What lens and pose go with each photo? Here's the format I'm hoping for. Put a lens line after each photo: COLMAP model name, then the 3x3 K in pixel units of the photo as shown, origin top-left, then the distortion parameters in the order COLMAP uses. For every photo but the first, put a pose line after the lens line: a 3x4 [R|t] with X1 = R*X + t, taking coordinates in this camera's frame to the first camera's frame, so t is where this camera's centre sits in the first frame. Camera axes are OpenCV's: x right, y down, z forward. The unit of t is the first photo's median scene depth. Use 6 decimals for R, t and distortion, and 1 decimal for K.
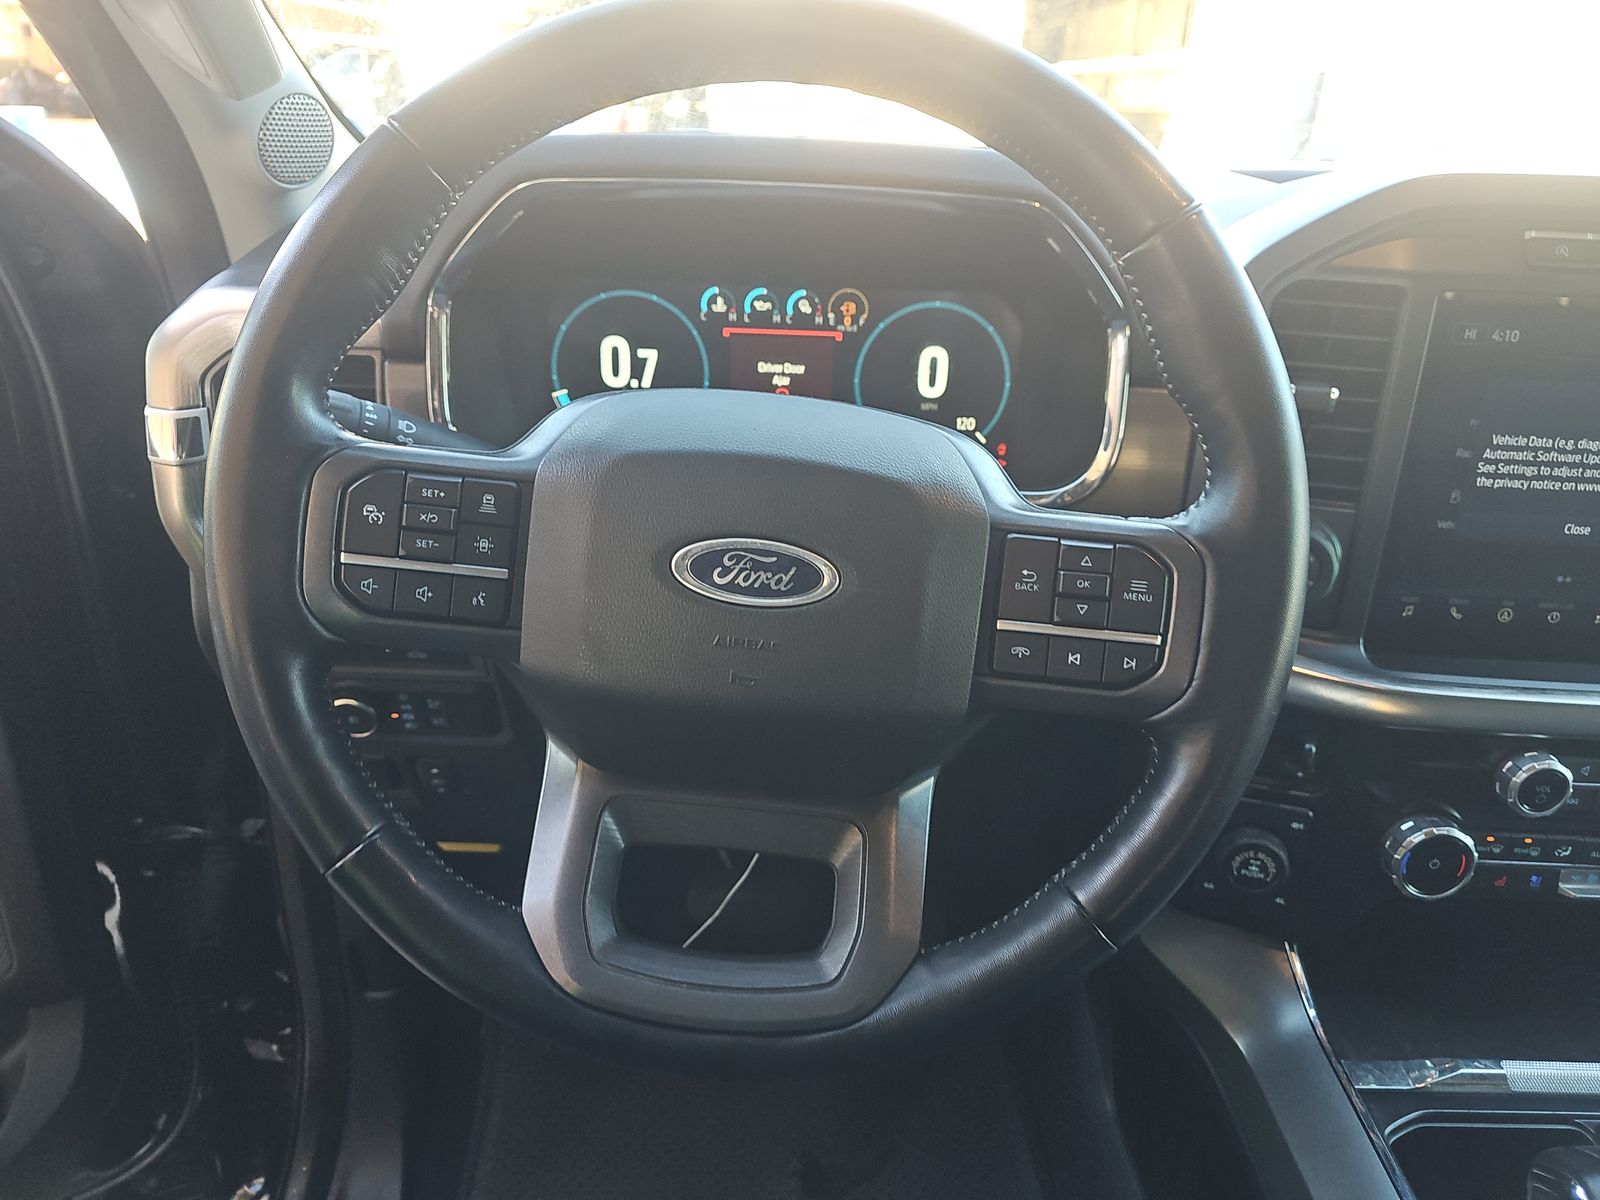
lens RADIAL K [[1074.0, 0, 827.3], [0, 1074.0, 625.8], [0, 0, 1]] dist [0.004430, -0.002782]
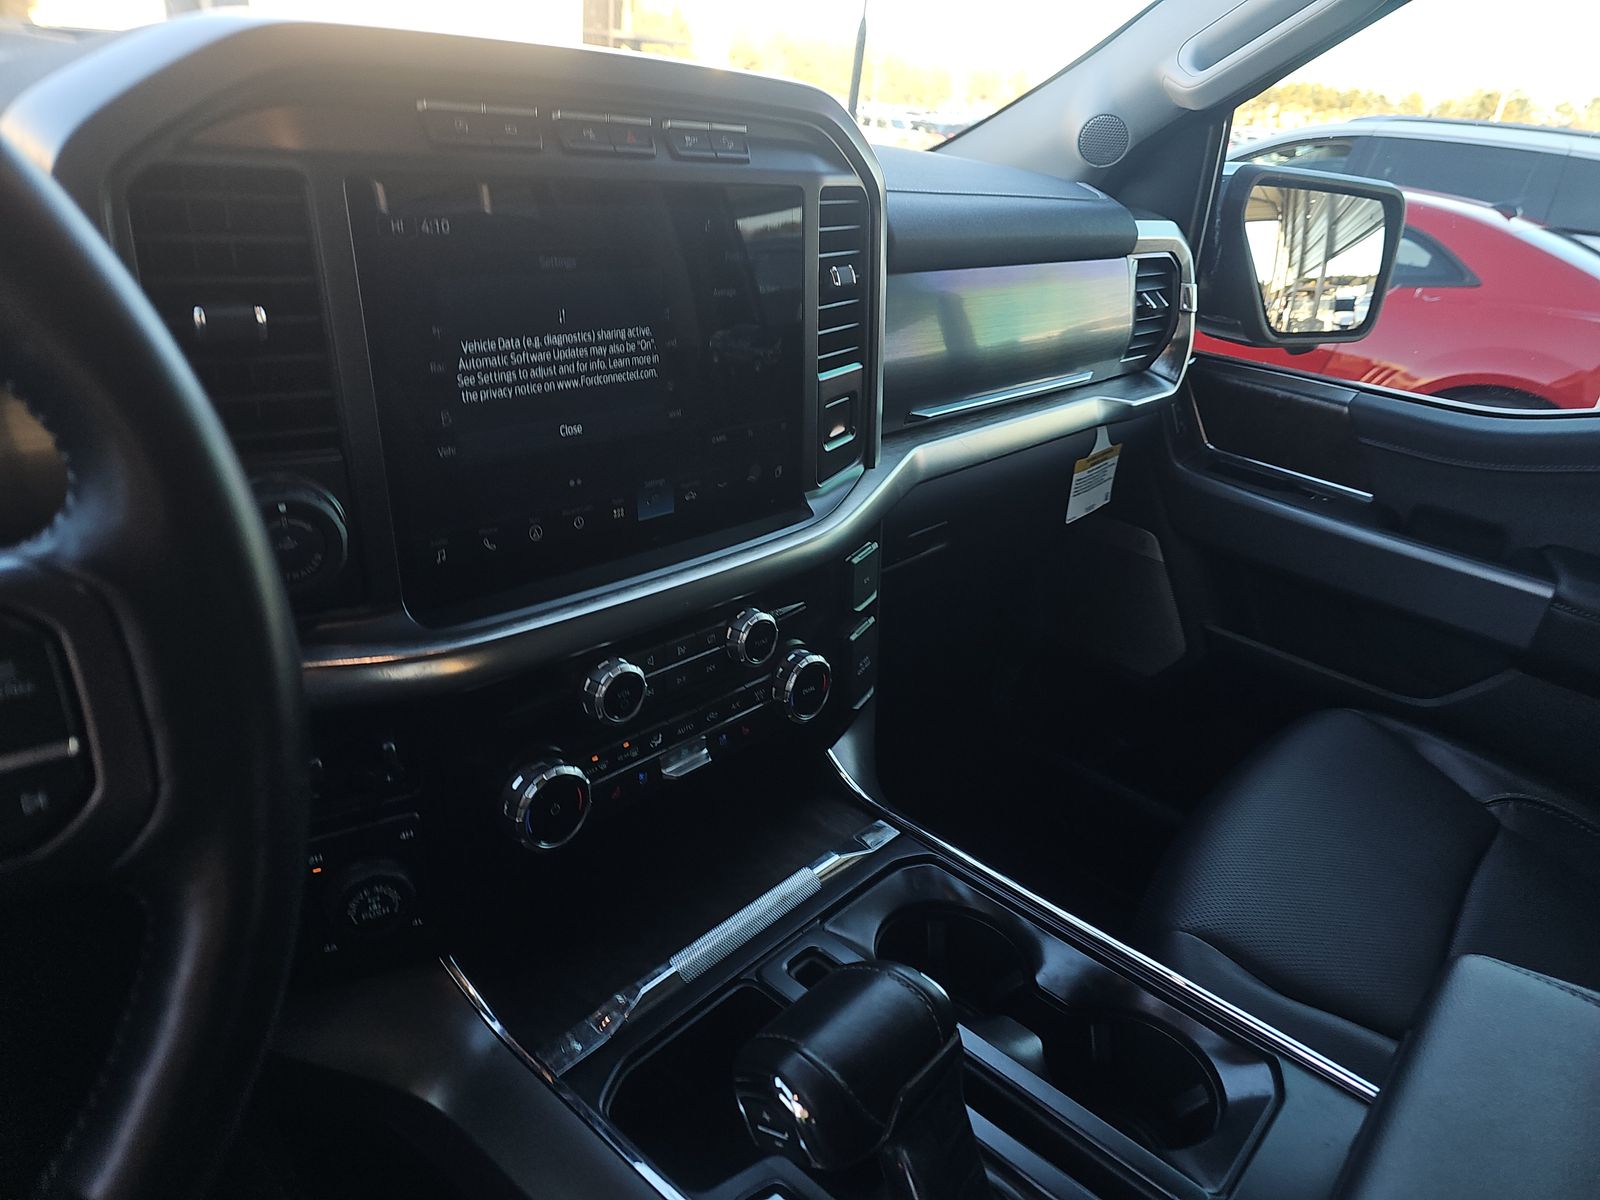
lens RADIAL K [[1058.4, 0, 817.3], [0, 1058.4, 600.3], [0, 0, 1]] dist [0.007087, -0.004738]
pose [[0.645809, -0.298335, 0.702800, 0.132632], [0.270985, 0.950134, 0.154316, -0.031265], [-0.713792, 0.090789, 0.694448, 0.204702]]
